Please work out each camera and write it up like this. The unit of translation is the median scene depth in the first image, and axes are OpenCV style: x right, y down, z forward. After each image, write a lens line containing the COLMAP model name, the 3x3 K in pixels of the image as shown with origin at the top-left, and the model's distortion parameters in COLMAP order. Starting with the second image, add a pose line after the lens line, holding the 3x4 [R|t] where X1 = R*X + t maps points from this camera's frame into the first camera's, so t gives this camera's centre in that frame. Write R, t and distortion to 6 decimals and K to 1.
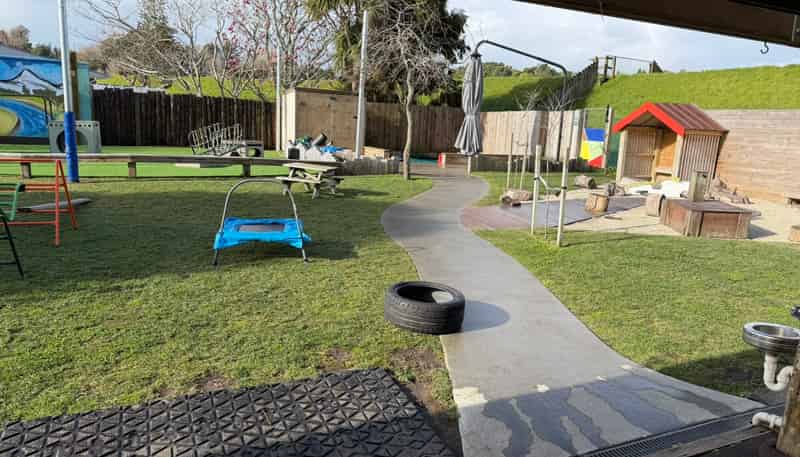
lens RADIAL K [[560.5, 0, 400.0], [0, 560.5, 228.5], [0, 0, 1]] dist [0.048200, -0.053914]
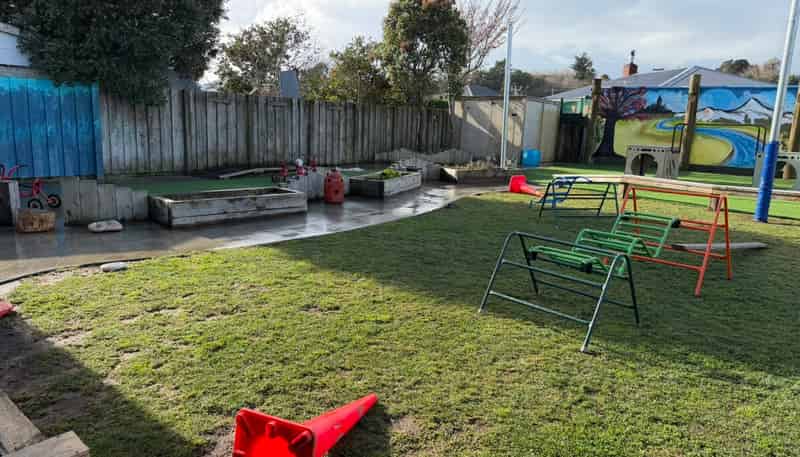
lens RADIAL K [[560.5, 0, 400.0], [0, 560.5, 228.5], [0, 0, 1]] dist [0.048200, -0.053914]
pose [[0.418931, 0.139346, -0.897262, -0.032786], [-0.186503, 0.980291, 0.065162, -0.031249], [0.888658, 0.140044, 0.436663, 0.166756]]
